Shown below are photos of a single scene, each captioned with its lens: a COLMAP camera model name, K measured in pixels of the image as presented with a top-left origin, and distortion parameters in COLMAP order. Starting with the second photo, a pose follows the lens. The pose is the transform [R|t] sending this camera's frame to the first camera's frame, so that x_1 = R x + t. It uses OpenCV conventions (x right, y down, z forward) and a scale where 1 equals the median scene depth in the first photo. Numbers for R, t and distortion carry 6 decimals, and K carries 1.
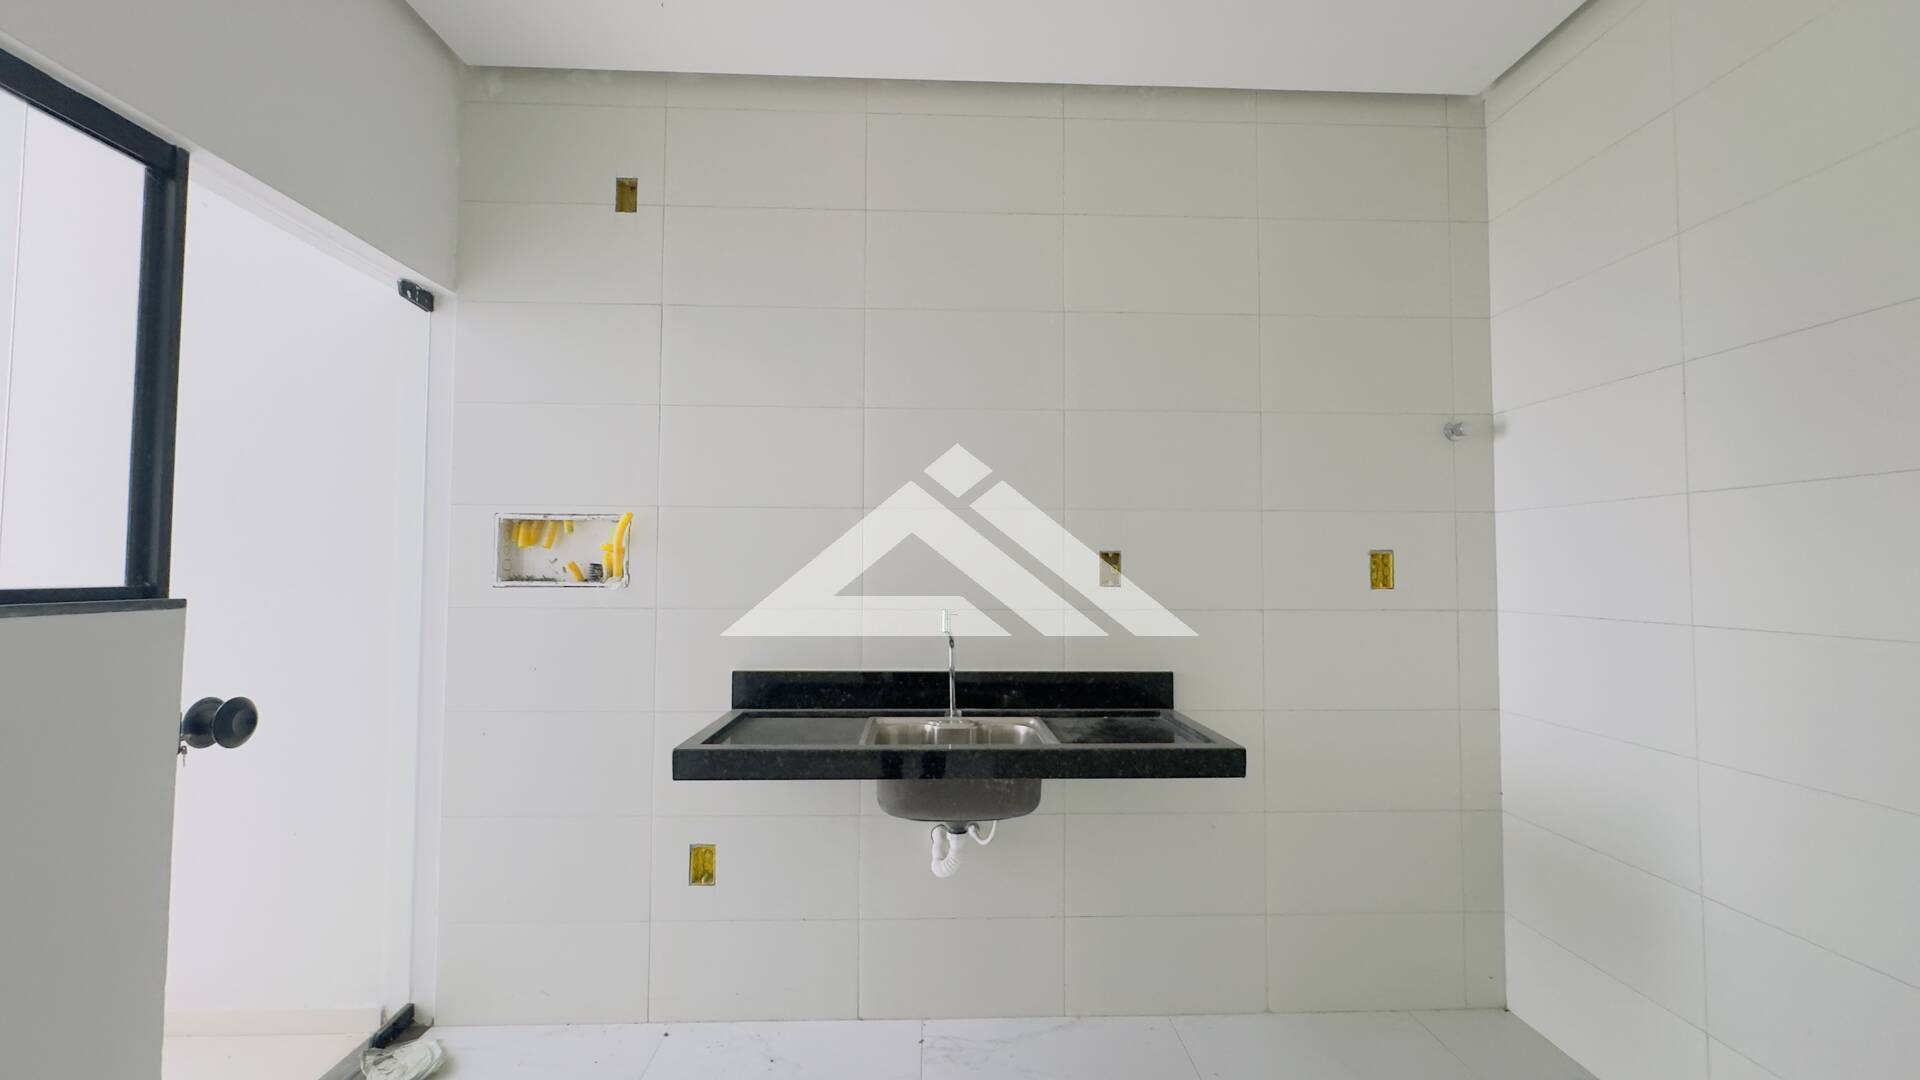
lens RADIAL K [[768.4, 0, 957.7], [0, 768.4, 535.0], [0, 0, 1]] dist [-0.001835, 0.000424]
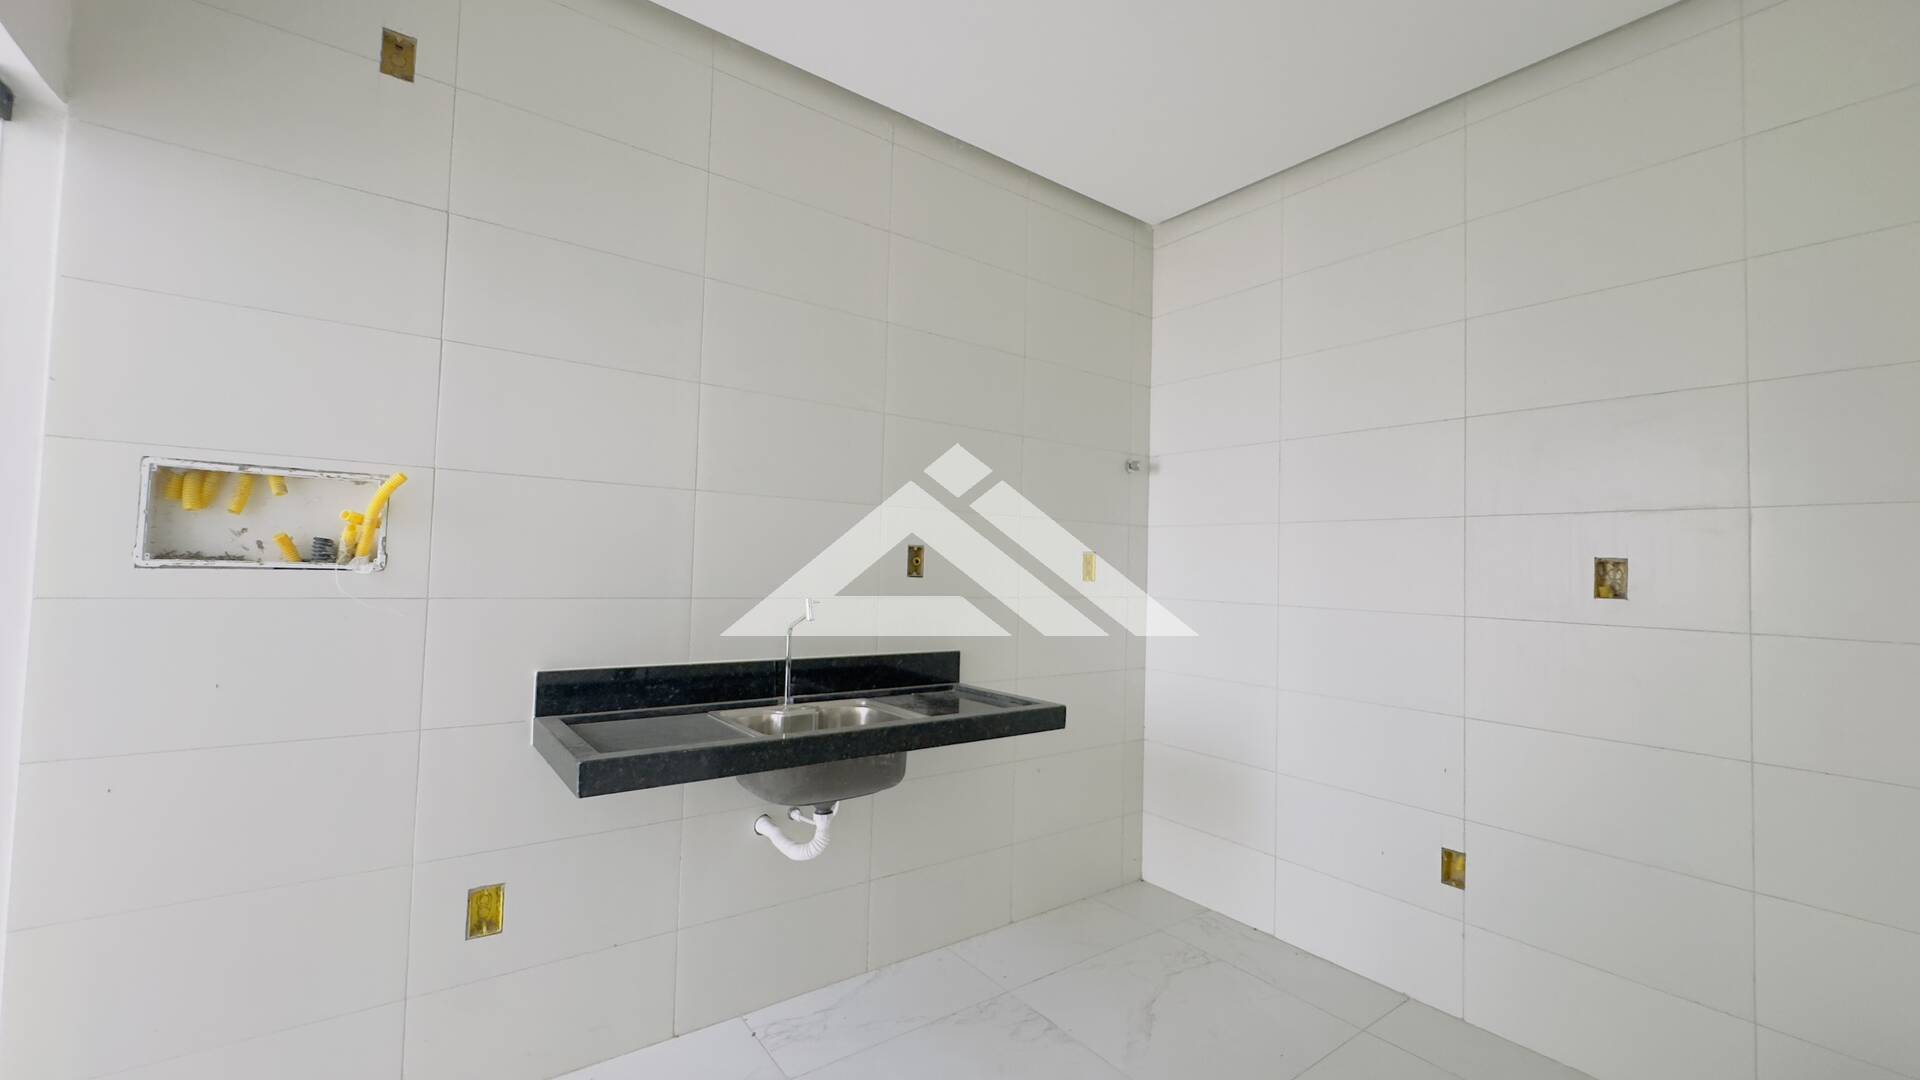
lens RADIAL K [[768.4, 0, 957.7], [0, 768.4, 535.0], [0, 0, 1]] dist [-0.001835, 0.000424]
pose [[0.820254, 0.042462, 0.570421, -0.399833], [-0.048828, 0.998799, -0.004136, 0.007901], [-0.569912, -0.024460, 0.821342, 0.050668]]
